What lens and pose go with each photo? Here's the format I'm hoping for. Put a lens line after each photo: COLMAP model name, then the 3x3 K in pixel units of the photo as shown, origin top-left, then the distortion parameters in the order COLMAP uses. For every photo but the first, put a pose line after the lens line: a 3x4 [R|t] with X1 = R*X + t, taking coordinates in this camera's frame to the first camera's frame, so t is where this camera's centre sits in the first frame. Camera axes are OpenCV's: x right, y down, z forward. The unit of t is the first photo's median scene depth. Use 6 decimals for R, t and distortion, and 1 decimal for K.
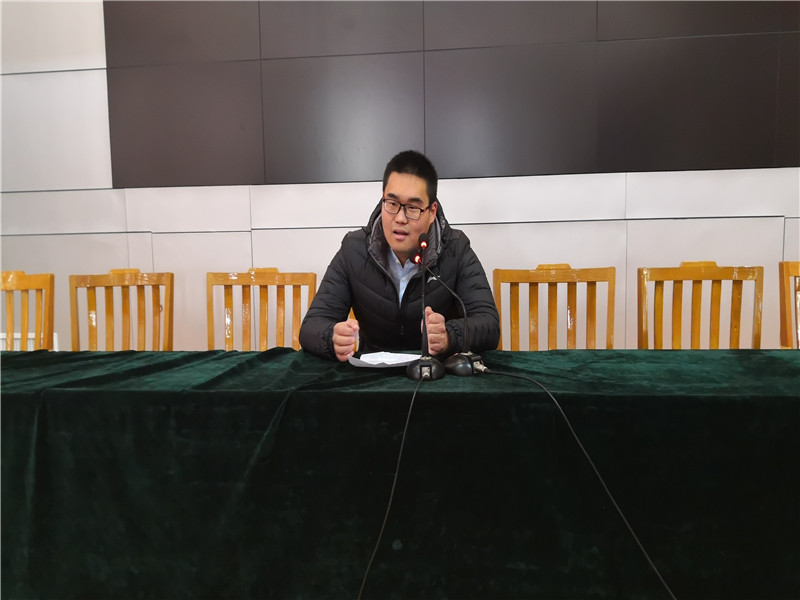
lens RADIAL K [[659.5, 0, 397.5], [0, 659.5, 300.3], [0, 0, 1]] dist [-0.009768, -0.030760]
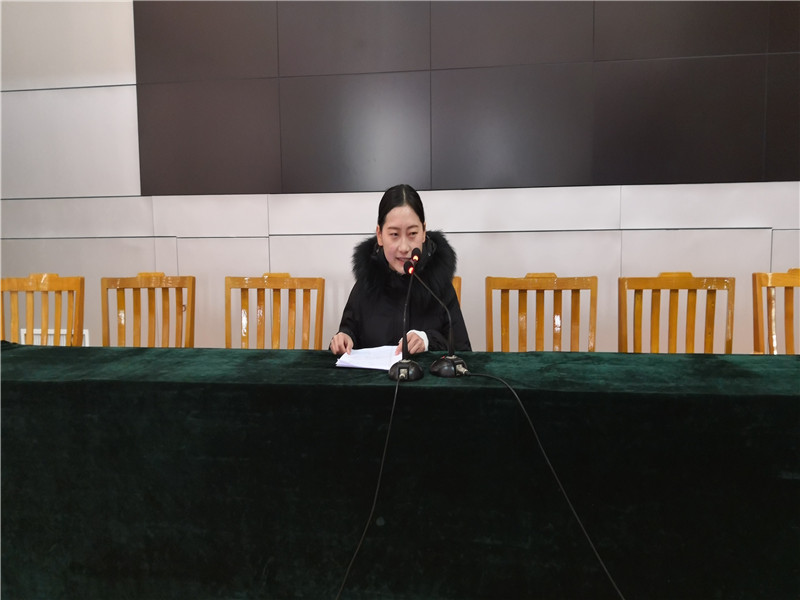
lens RADIAL K [[659.5, 0, 401.8], [0, 659.5, 298.2], [0, 0, 1]] dist [-0.009768, -0.030760]
pose [[0.999417, 0.012281, -0.031842, 0.043085], [-0.012397, 0.999917, -0.003443, -0.006695], [0.031797, 0.003836, 0.999487, -0.093557]]
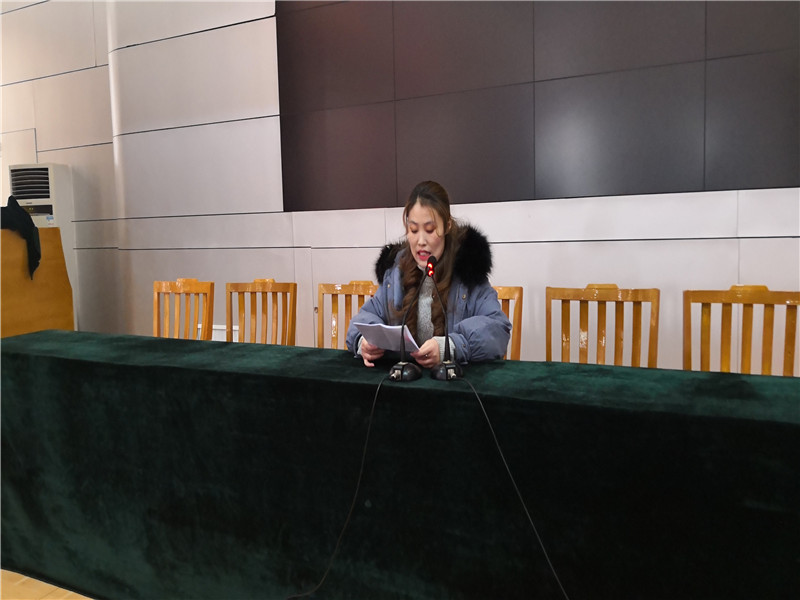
lens RADIAL K [[659.5, 0, 391.5], [0, 659.5, 304.2], [0, 0, 1]] dist [-0.009768, -0.030760]
pose [[0.932791, 0.036028, -0.358613, 0.305670], [-0.037346, 0.999297, 0.003254, -0.012816], [0.358478, 0.010357, 0.933481, -0.120767]]
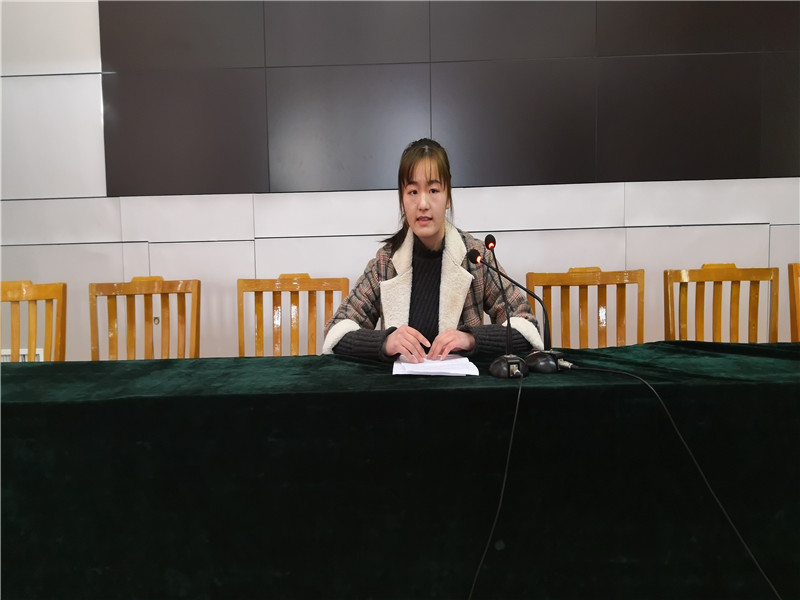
lens RADIAL K [[659.5, 0, 396.7], [0, 659.5, 284.6], [0, 0, 1]] dist [-0.009768, -0.030760]
pose [[0.995313, -0.010496, 0.096135, -0.153837], [0.014954, 0.998840, -0.045763, 0.014792], [-0.095543, 0.046986, 0.994316, 0.006736]]
